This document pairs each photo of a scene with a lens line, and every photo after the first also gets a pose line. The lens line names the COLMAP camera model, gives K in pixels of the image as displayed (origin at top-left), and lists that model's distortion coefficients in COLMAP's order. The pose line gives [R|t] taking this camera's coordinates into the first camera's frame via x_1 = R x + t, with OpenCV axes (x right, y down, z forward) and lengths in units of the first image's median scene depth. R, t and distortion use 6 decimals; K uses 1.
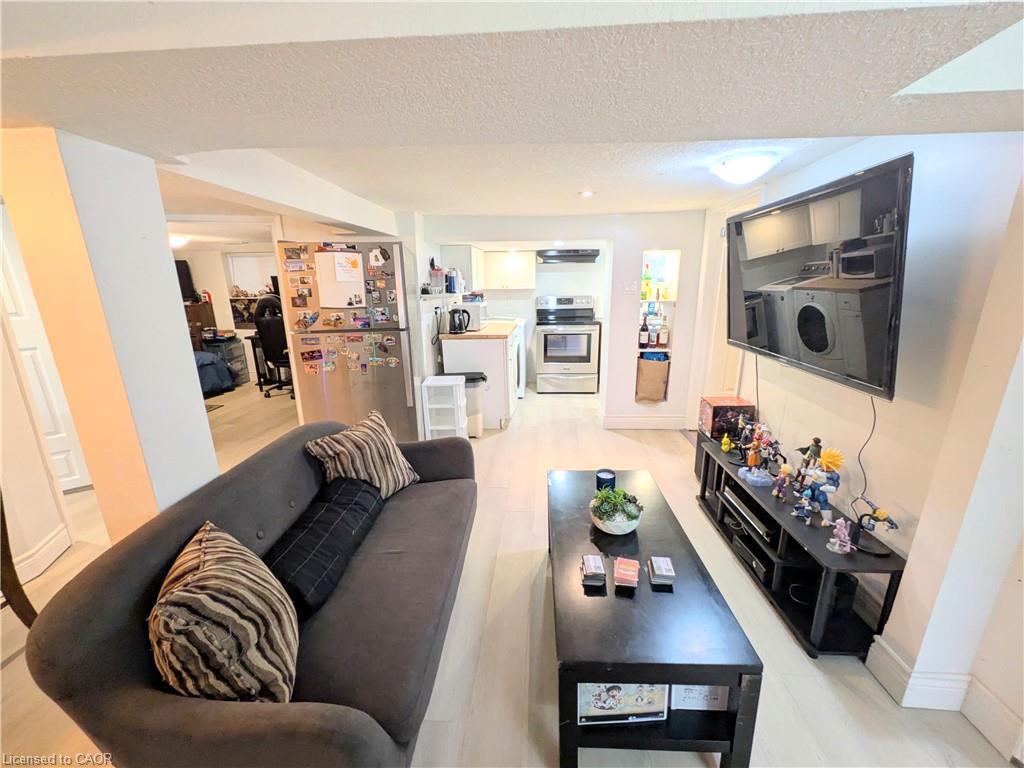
lens RADIAL K [[408.3, 0, 513.5], [0, 408.3, 387.6], [0, 0, 1]] dist [0.004356, 0.000376]
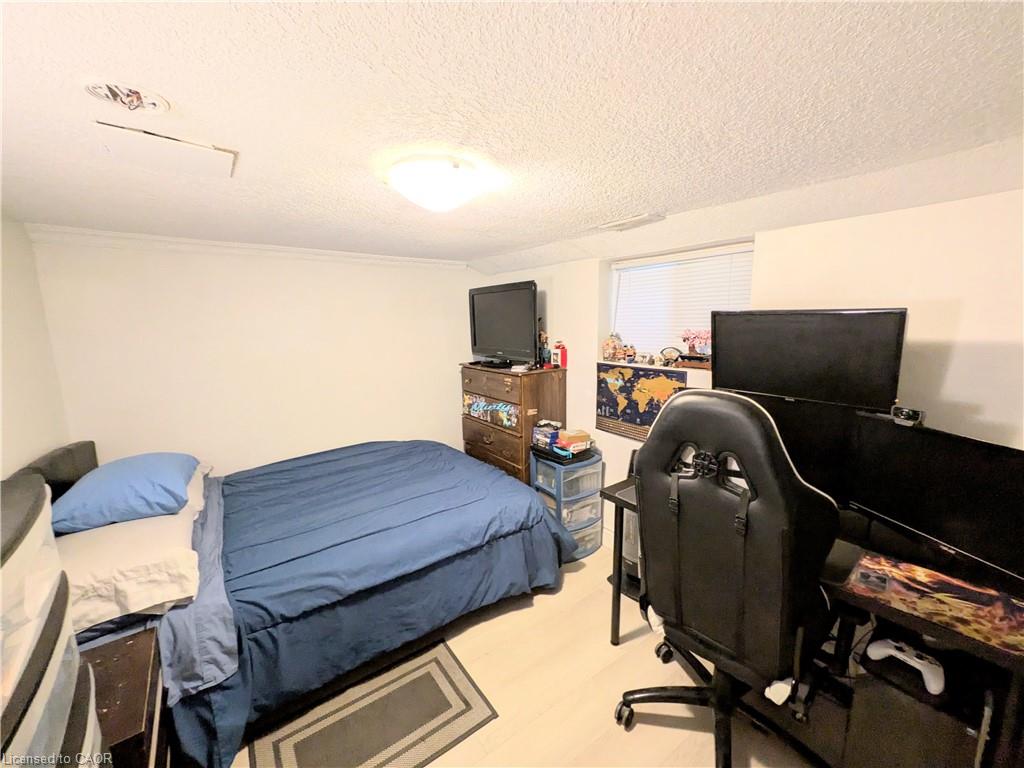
lens RADIAL K [[408.3, 0, 509.7], [0, 408.3, 382.2], [0, 0, 1]] dist [0.004356, 0.000376]
pose [[0.644828, 0.123291, -0.754318, -0.419681], [-0.199590, 0.979824, -0.010471, -0.173075], [0.737808, 0.157306, 0.656425, 0.644151]]
